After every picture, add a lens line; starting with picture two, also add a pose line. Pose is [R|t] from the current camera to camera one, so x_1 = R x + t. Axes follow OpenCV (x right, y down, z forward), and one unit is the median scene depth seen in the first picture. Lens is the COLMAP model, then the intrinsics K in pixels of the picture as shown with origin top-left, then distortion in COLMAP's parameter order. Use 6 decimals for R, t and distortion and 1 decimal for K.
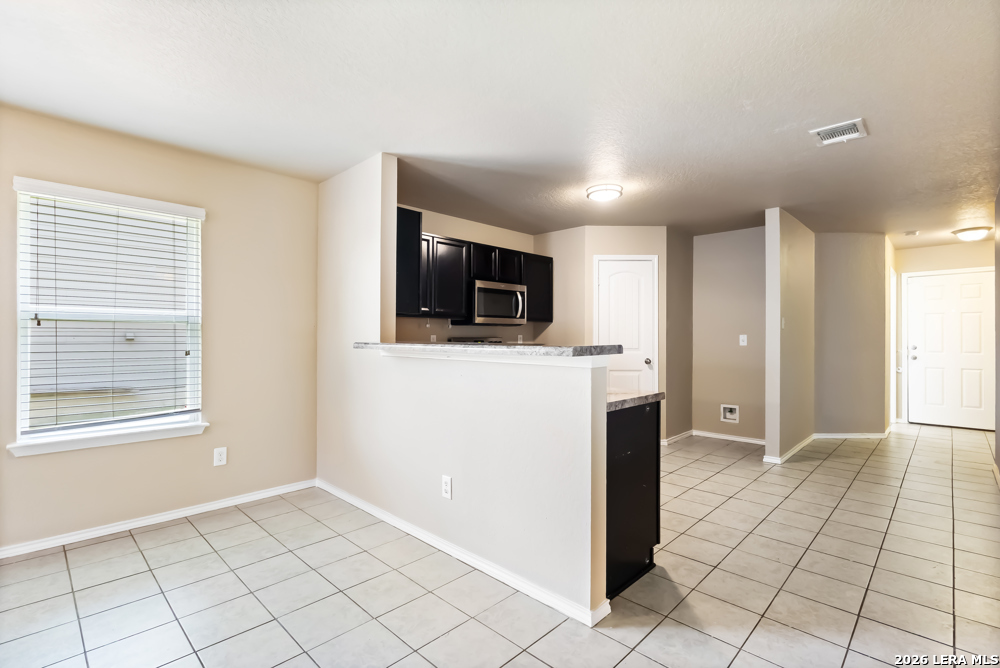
lens RADIAL K [[470.9, 0, 485.6], [0, 470.9, 336.5], [0, 0, 1]] dist [0.004712, 0.003497]
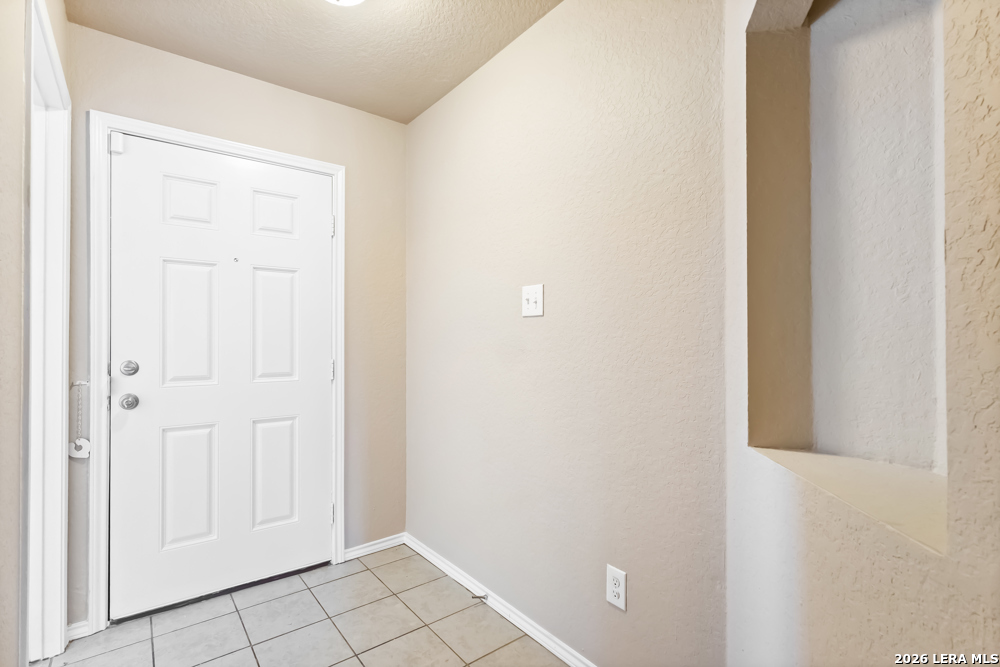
lens RADIAL K [[470.9, 0, 505.6], [0, 470.9, 336.0], [0, 0, 1]] dist [0.004712, 0.003497]
pose [[0.128721, 0.000186, 0.991681, 0.633735], [-0.002820, 0.999996, 0.000178, 0.002393], [-0.991677, -0.002820, 0.128721, 0.721177]]
